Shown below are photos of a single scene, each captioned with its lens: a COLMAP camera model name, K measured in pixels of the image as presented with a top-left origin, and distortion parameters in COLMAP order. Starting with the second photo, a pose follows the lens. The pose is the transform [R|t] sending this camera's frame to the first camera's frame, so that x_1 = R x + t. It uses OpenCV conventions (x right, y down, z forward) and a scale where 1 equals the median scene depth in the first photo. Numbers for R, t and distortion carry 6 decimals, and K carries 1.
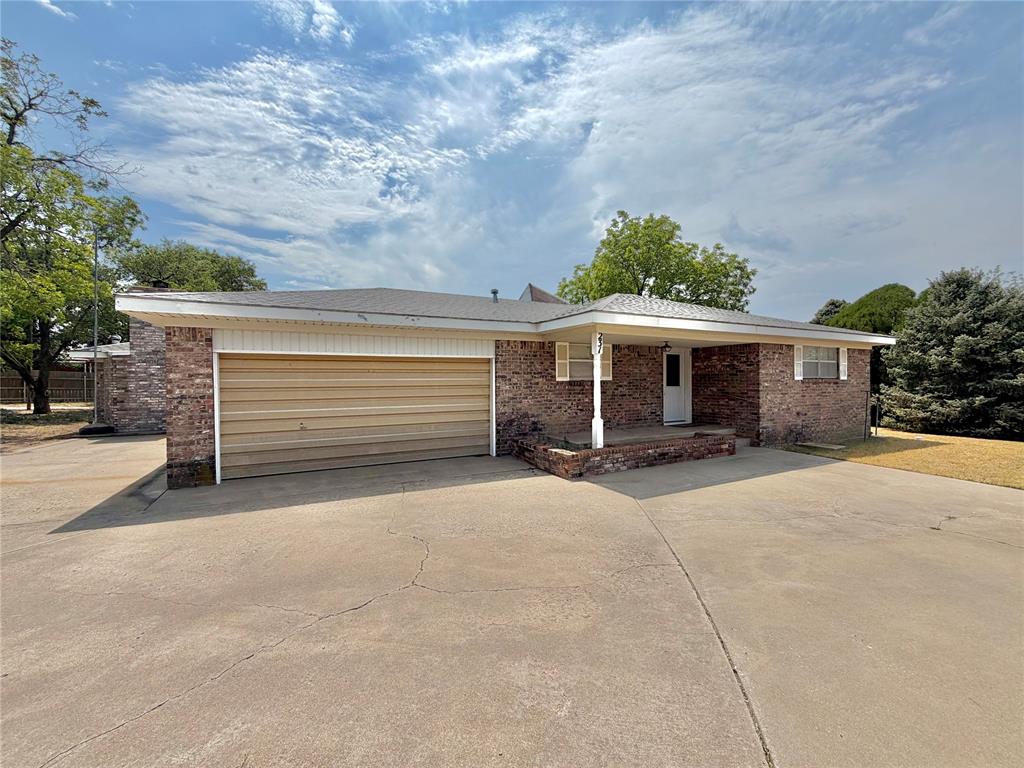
lens RADIAL K [[413.7, 0, 518.1], [0, 413.7, 369.3], [0, 0, 1]] dist [0.001086, -0.000525]
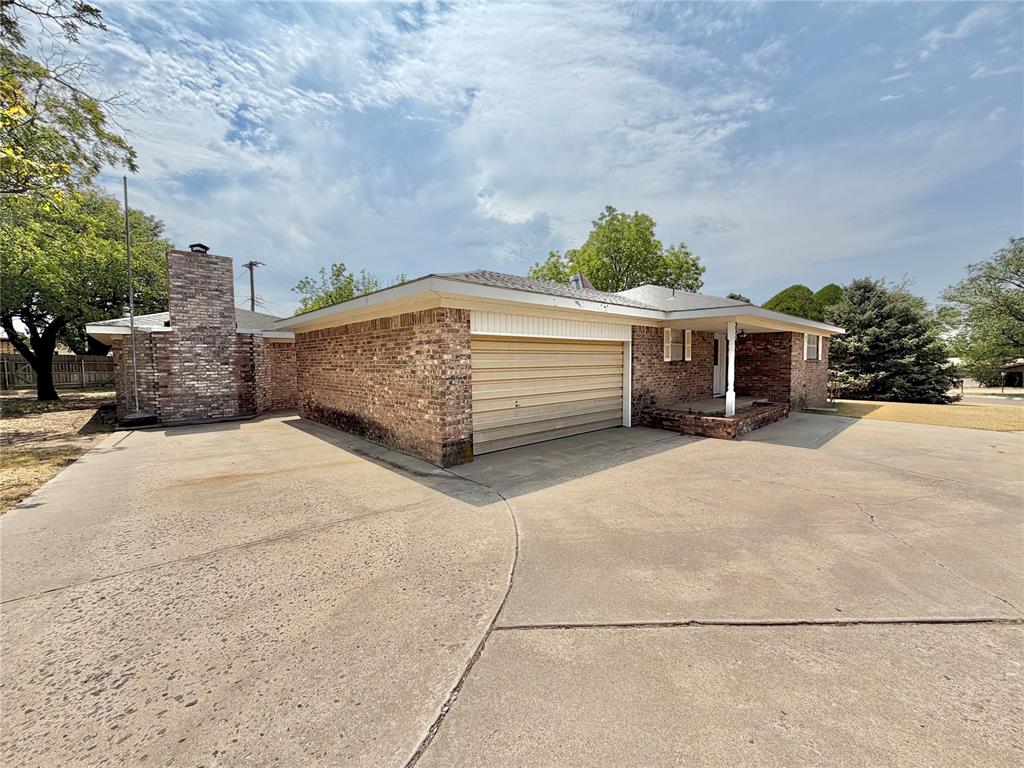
lens RADIAL K [[413.7, 0, 507.6], [0, 413.7, 390.4], [0, 0, 1]] dist [0.001086, -0.000525]
pose [[0.962448, -0.020609, 0.270683, -0.500363], [-0.005957, 0.995271, 0.096957, -0.000649], [-0.271401, -0.094929, 0.957773, -0.002368]]
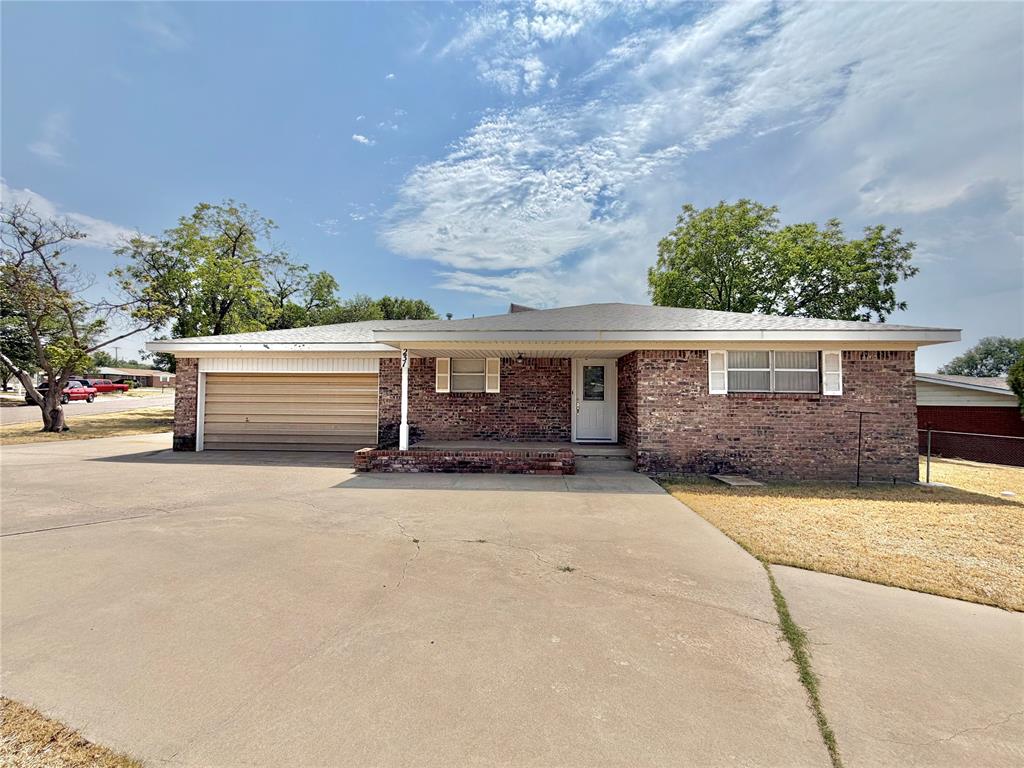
lens RADIAL K [[413.7, 0, 514.8], [0, 413.7, 406.3], [0, 0, 1]] dist [0.001086, -0.000525]
pose [[0.863730, 0.022634, -0.503447, 0.643375], [-0.001179, 0.999079, 0.042894, 0.012939], [0.503954, -0.036456, 0.862961, 0.115687]]
